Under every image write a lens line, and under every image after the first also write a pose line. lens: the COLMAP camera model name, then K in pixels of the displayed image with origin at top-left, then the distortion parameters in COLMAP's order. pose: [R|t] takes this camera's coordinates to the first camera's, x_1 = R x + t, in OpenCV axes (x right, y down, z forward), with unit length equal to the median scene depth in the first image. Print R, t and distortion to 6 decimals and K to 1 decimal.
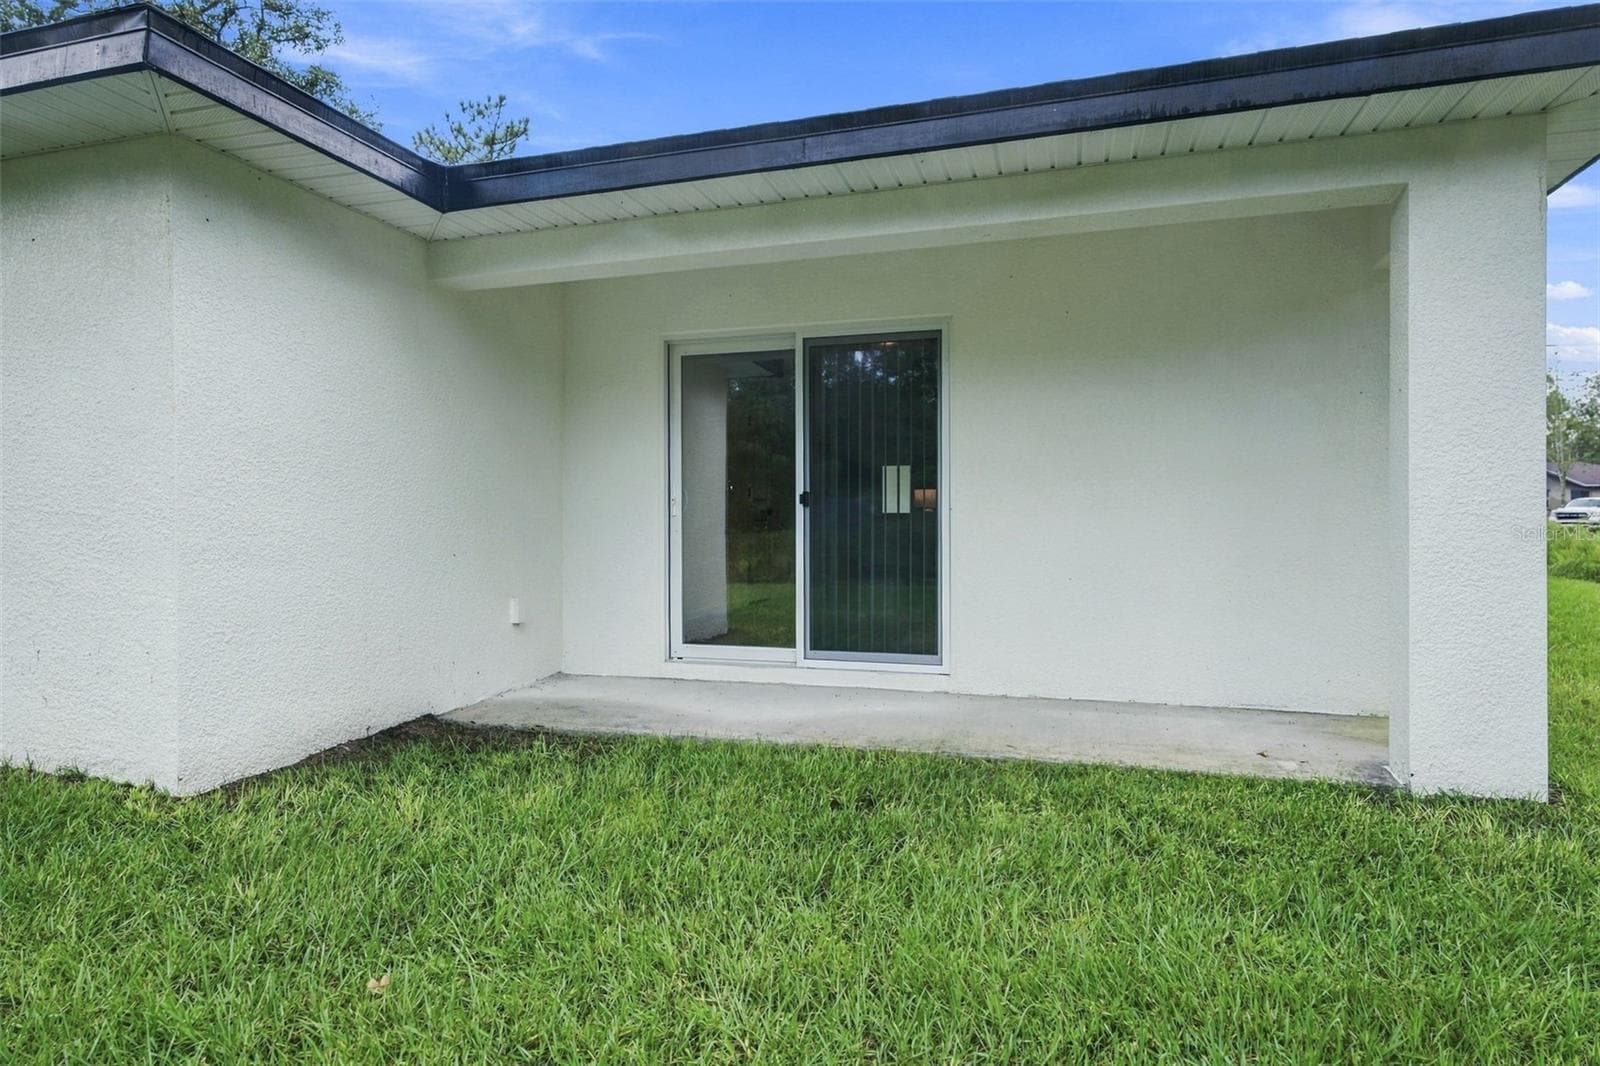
lens RADIAL K [[921.5, 0, 800.0], [0, 921.5, 533.0], [0, 0, 1]] dist [0.001671, 0.000228]
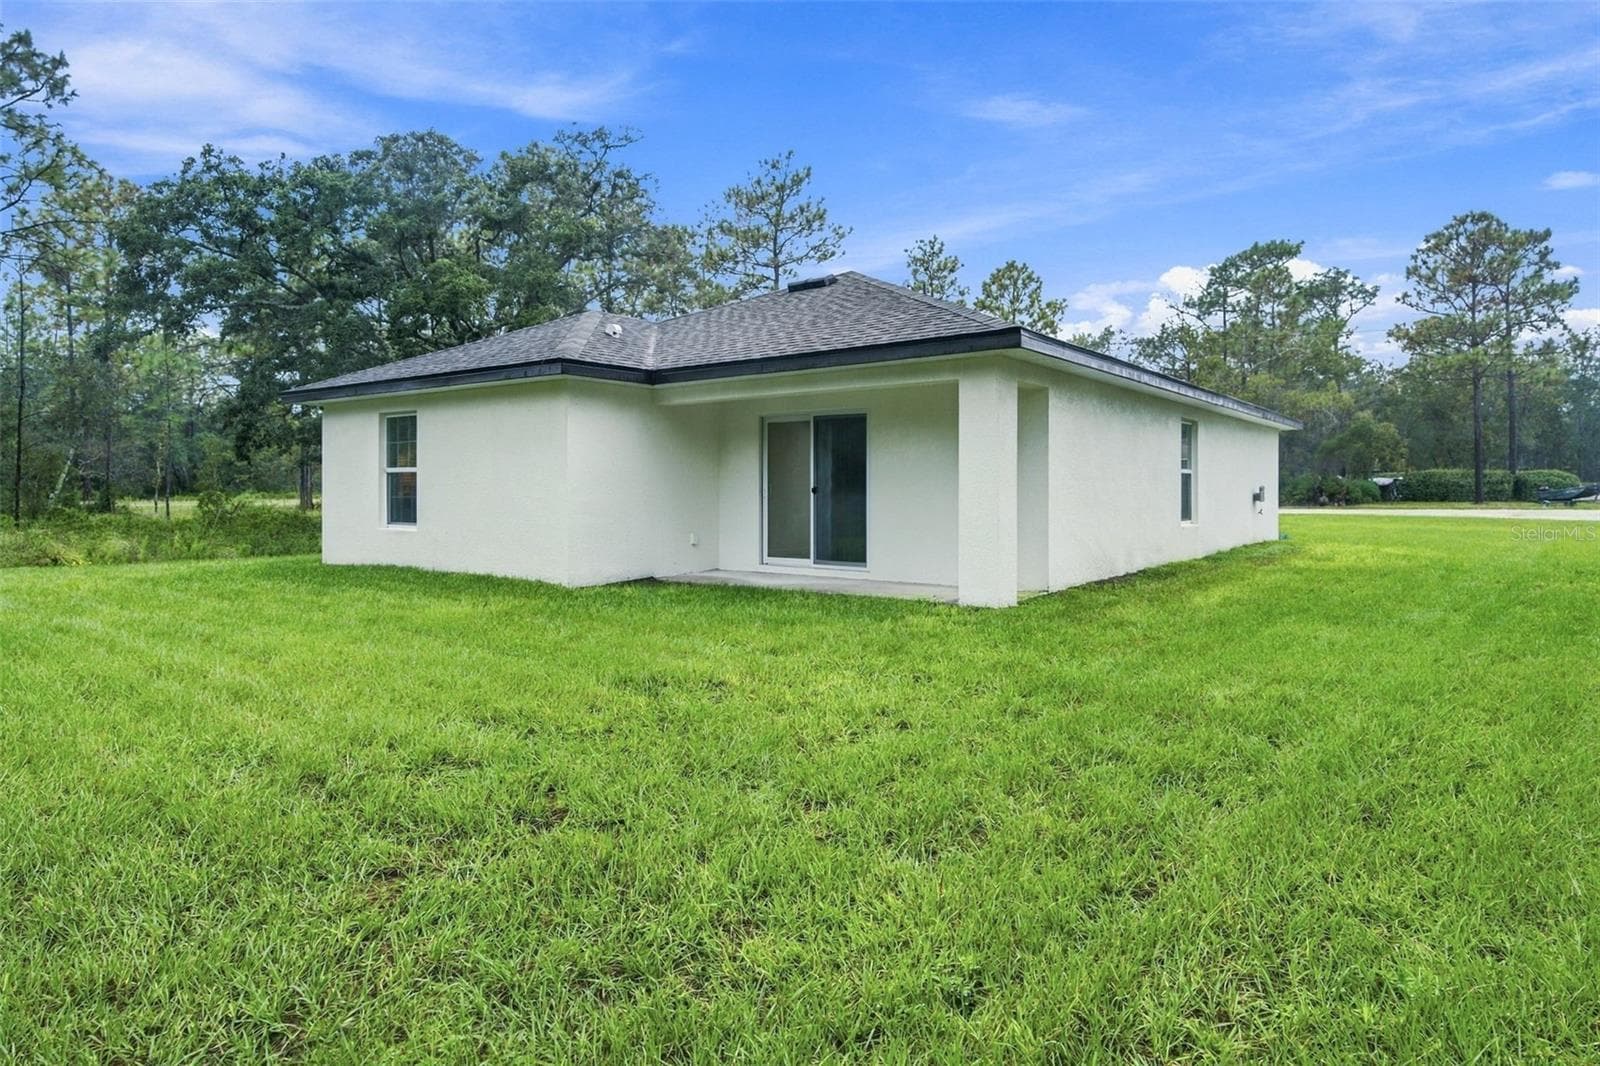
lens RADIAL K [[1277.3, 0, 850.9], [0, 1277.3, 498.5], [0, 0, 1]] dist [0.004438, -0.001074]
pose [[0.931334, 0.006651, -0.364105, 1.174334], [-0.007240, 0.999974, -0.000252, -0.017701], [0.364094, 0.002871, 0.931358, -1.755917]]
